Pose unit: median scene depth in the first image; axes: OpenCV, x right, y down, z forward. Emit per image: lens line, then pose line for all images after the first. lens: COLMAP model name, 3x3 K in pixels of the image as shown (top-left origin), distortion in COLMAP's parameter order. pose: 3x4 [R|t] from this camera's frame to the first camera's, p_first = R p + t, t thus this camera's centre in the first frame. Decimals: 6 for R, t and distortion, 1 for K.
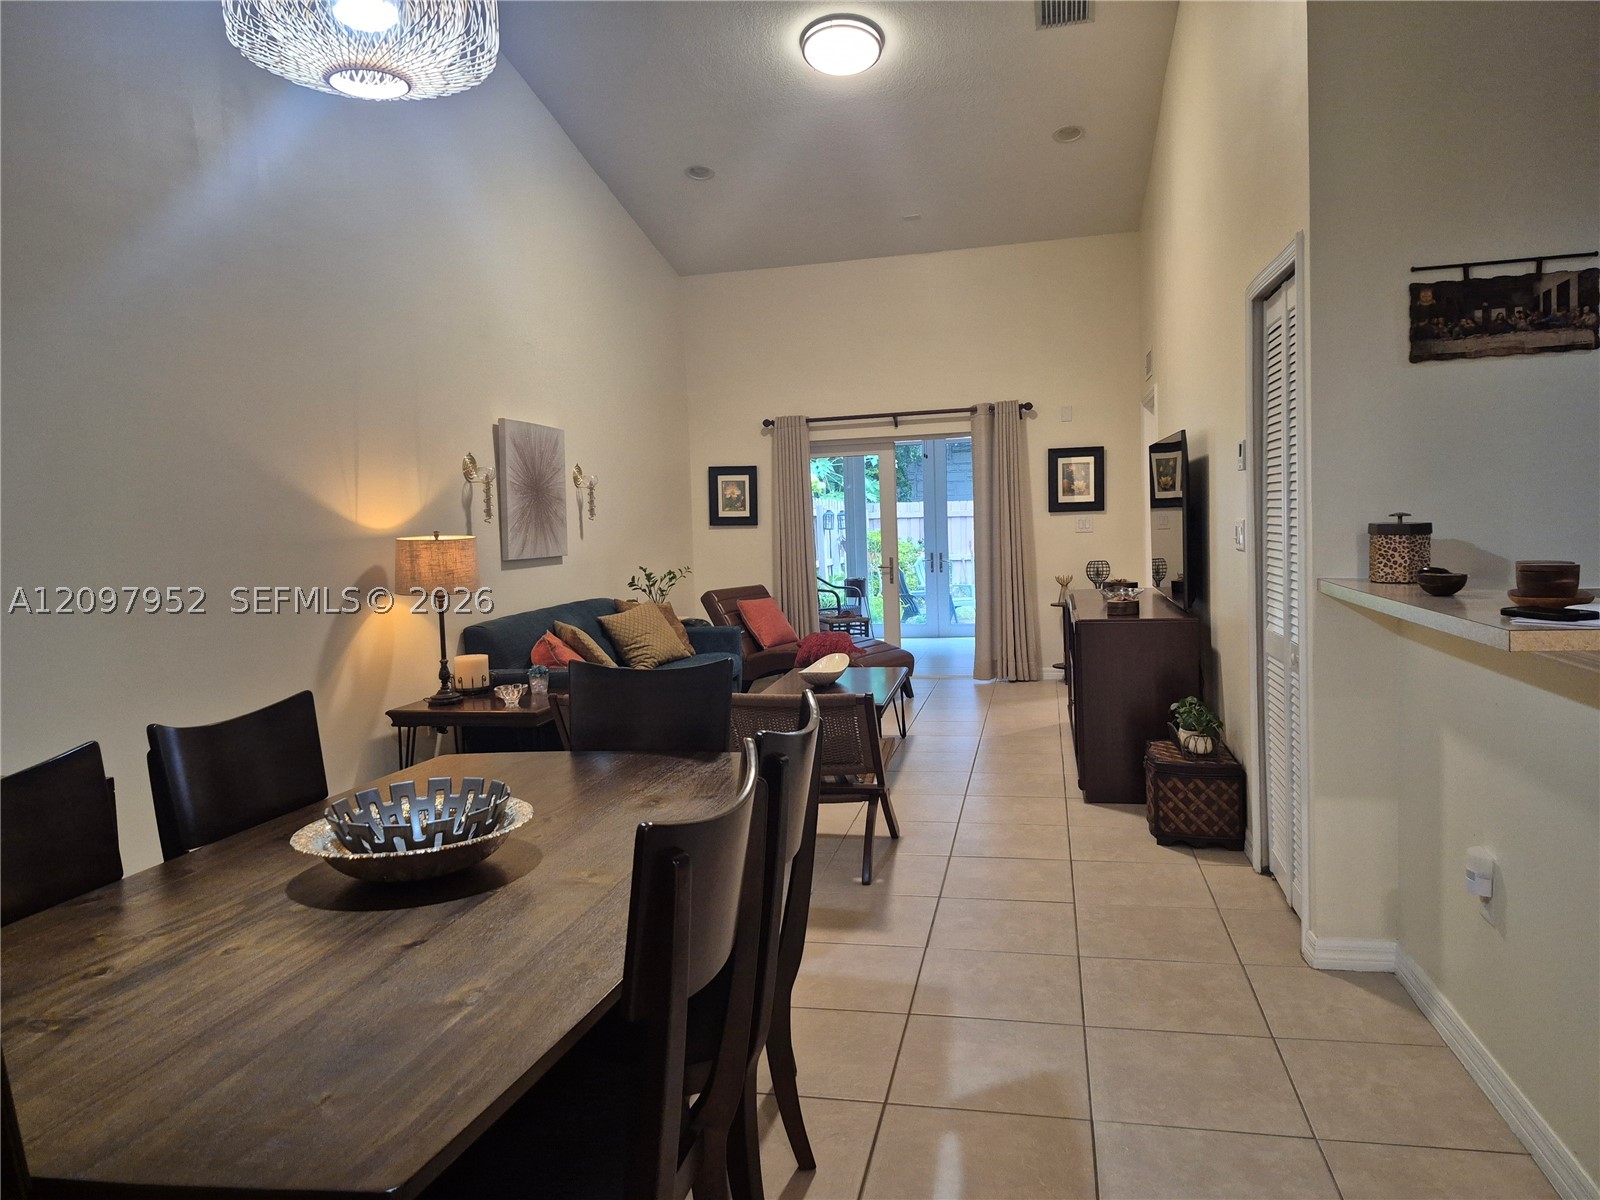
lens RADIAL K [[1097.7, 0, 792.2], [0, 1097.7, 600.3], [0, 0, 1]] dist [0.060637, -0.067878]
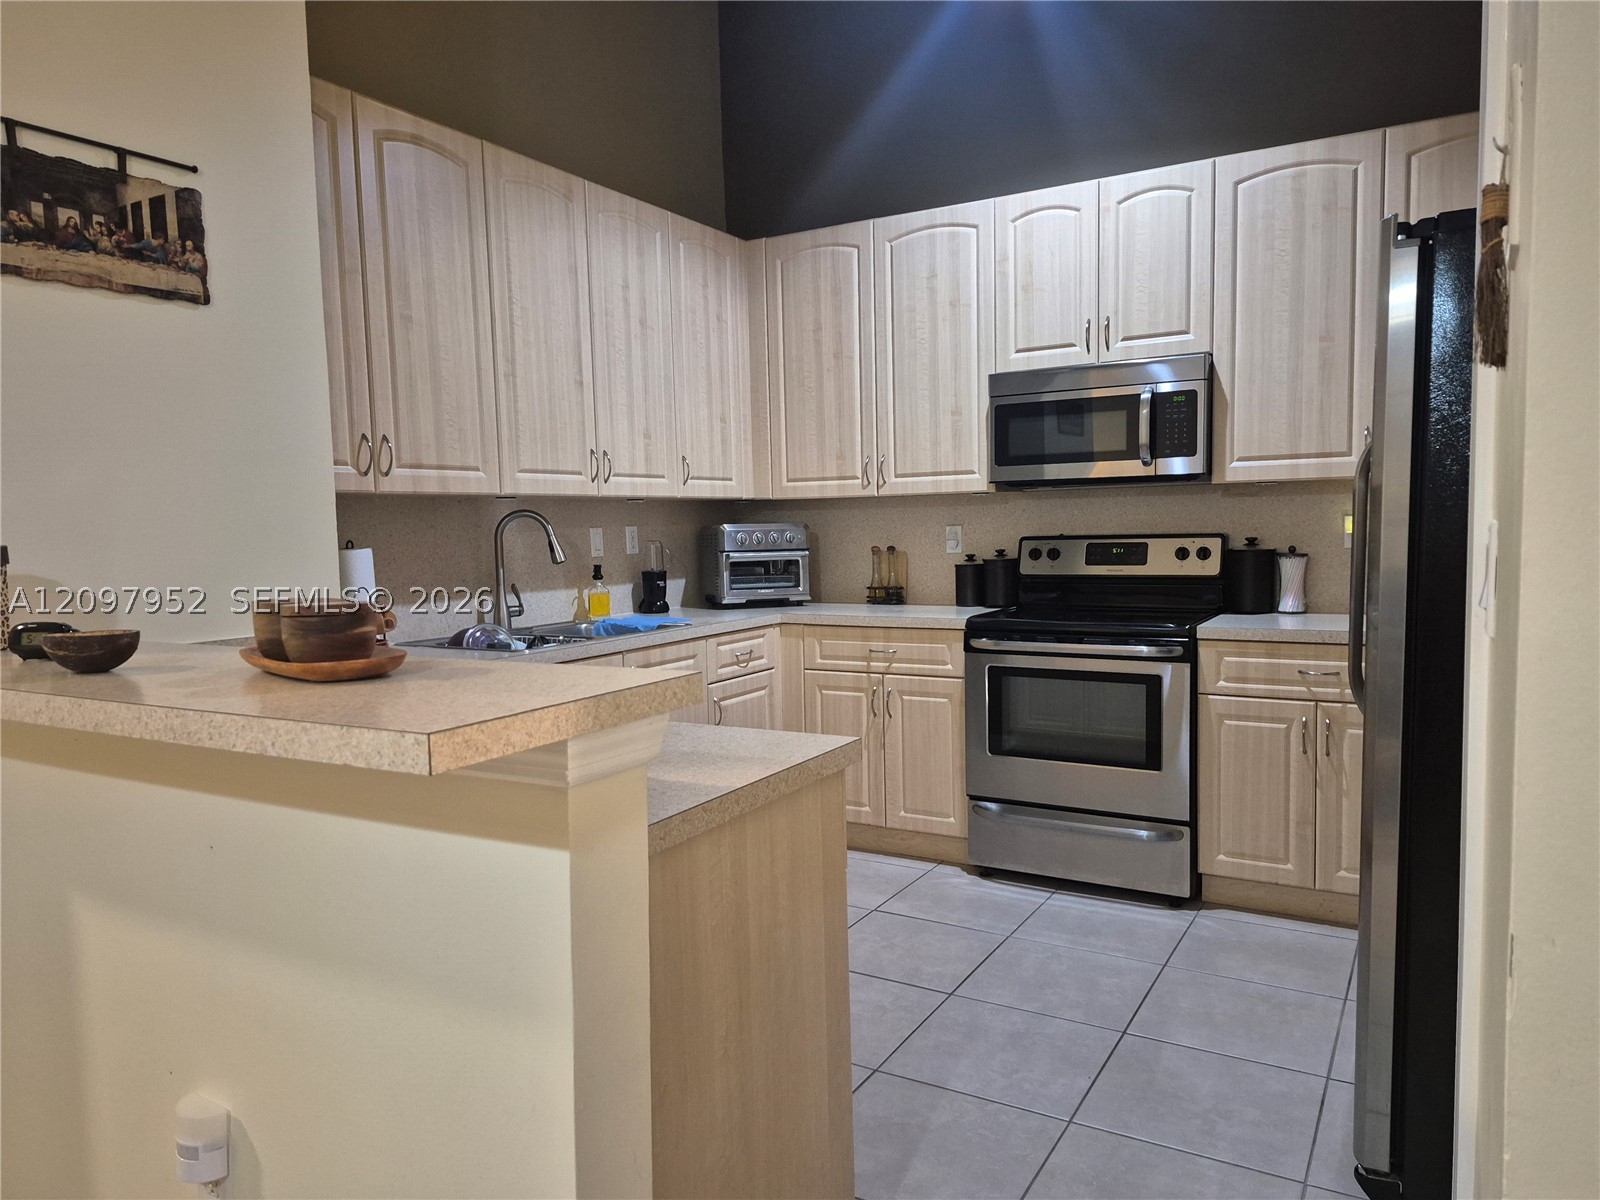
lens RADIAL K [[1097.7, 0, 814.2], [0, 1097.7, 624.3], [0, 0, 1]] dist [0.060637, -0.067878]
pose [[0.292969, -0.052863, 0.954660, 0.147287], [0.080906, 0.996260, 0.030338, -0.013234], [-0.952693, 0.068350, 0.296150, 0.431353]]
